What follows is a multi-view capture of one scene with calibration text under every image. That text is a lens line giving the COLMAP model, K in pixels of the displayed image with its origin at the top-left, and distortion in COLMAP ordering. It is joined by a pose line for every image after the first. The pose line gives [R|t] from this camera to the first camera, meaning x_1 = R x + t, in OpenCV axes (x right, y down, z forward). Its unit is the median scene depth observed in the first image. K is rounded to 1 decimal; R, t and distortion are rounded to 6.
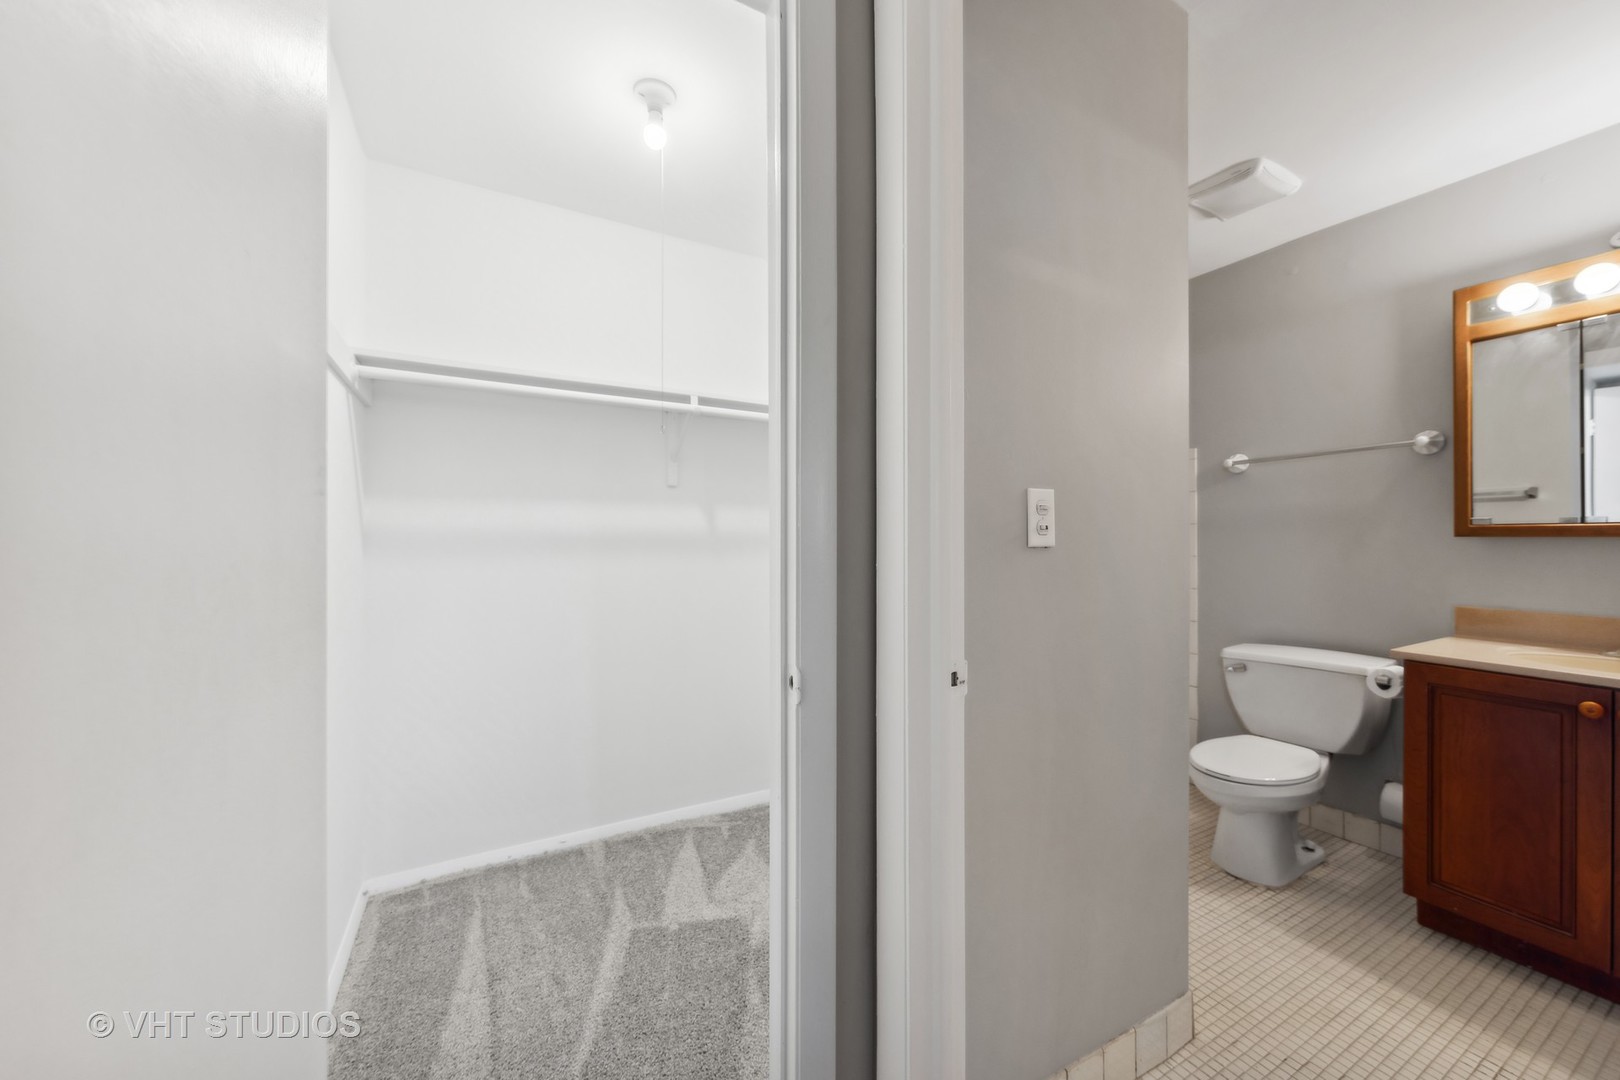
lens RADIAL K [[593.4, 0, 804.4], [0, 593.4, 539.0], [0, 0, 1]] dist [-0.002379, -0.000046]
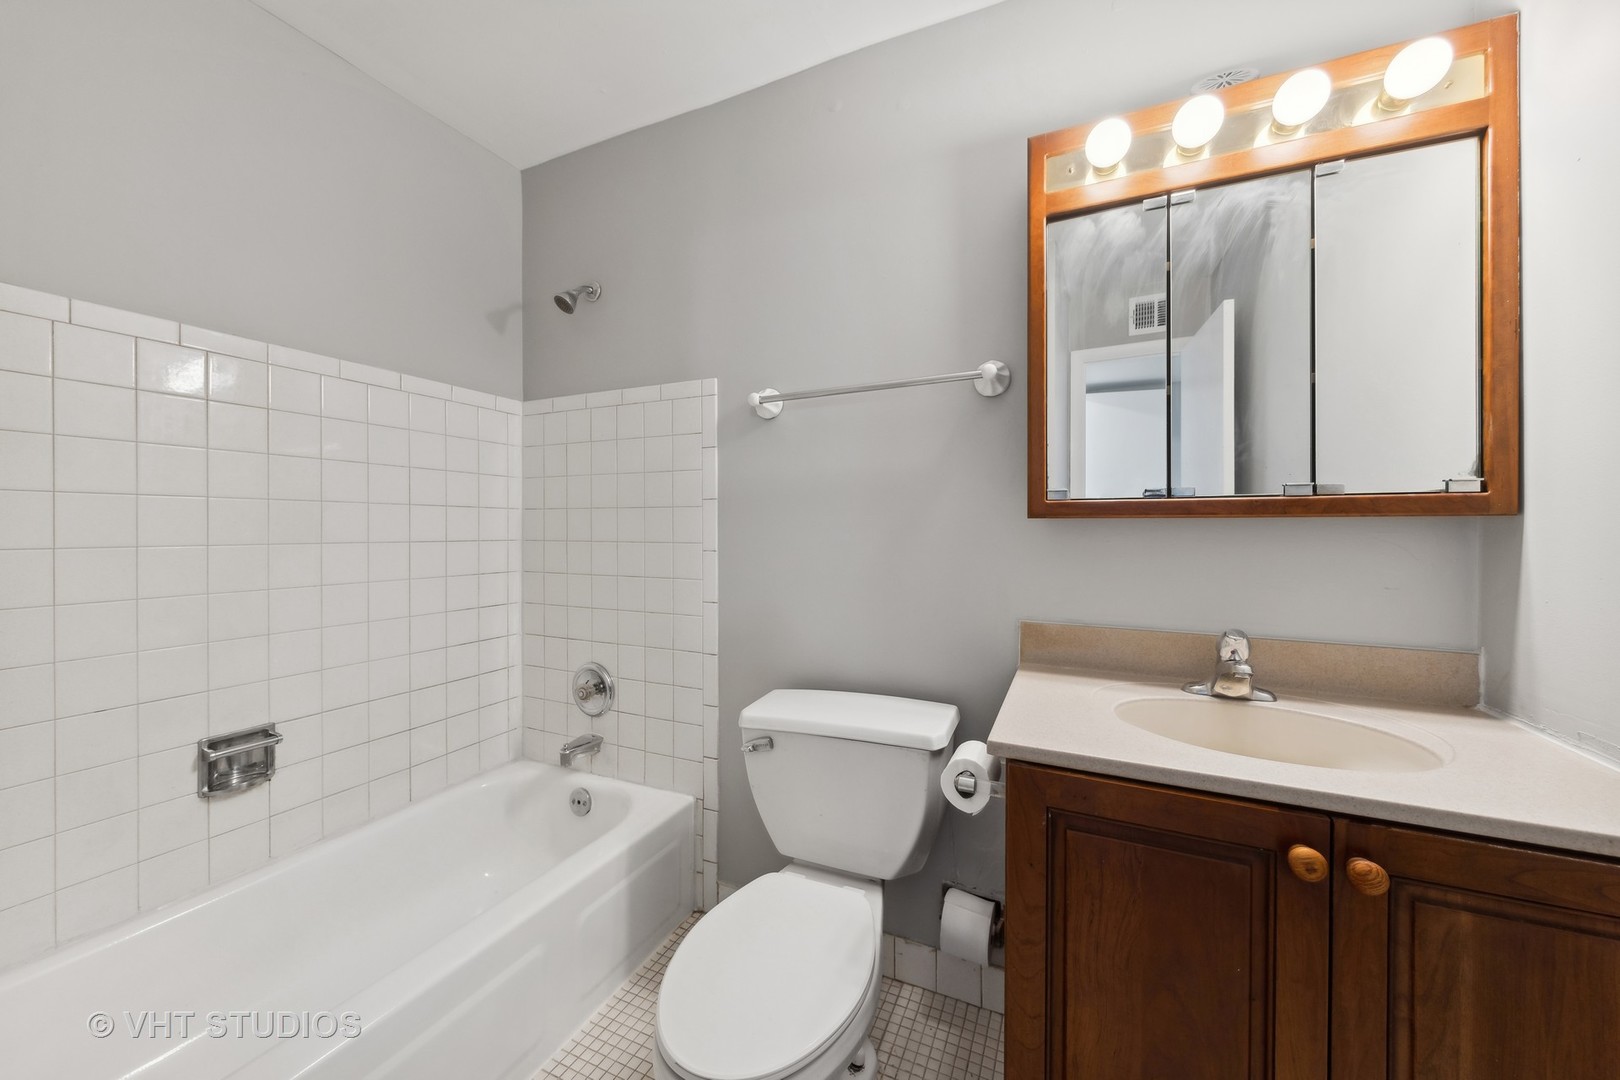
lens RADIAL K [[593.4, 0, 809.5], [0, 593.4, 533.6], [0, 0, 1]] dist [-0.002379, -0.000046]
pose [[0.798395, -0.003975, 0.602121, 0.495403], [-0.000808, 0.999970, 0.007673, 0.008324], [-0.602133, -0.006612, 0.798368, 0.600716]]
